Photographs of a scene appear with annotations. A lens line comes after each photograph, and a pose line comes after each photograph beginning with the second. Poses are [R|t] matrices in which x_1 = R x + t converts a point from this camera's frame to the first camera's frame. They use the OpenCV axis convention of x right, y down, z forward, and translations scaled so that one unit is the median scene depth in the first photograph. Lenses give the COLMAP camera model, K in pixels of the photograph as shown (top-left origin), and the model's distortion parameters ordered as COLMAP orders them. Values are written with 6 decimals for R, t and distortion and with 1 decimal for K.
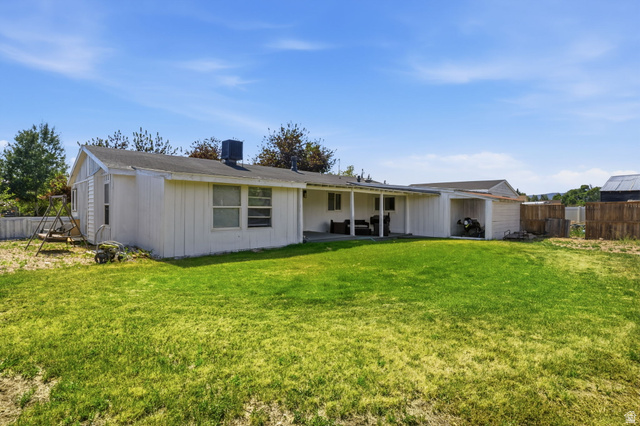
lens RADIAL K [[316.8, 0, 320.2], [0, 316.8, 211.2], [0, 0, 1]] dist [-0.006960, -0.000381]
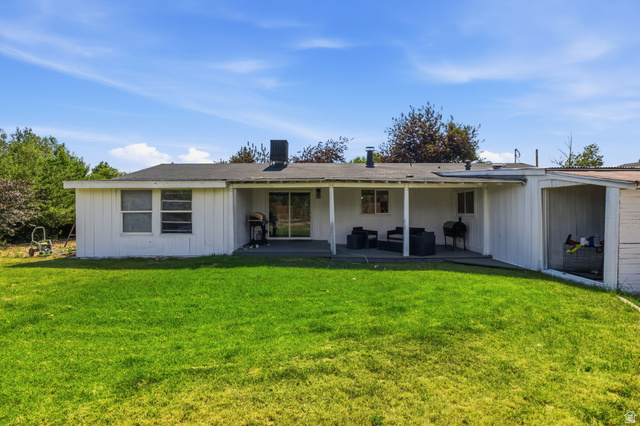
lens RADIAL K [[316.8, 0, 320.2], [0, 316.8, 211.2], [0, 0, 1]] dist [-0.006960, -0.000381]
pose [[0.706093, -0.007608, -0.708078, 0.717953], [0.002326, 0.999962, -0.008424, -0.004472], [0.708115, 0.004301, 0.706084, 0.619712]]
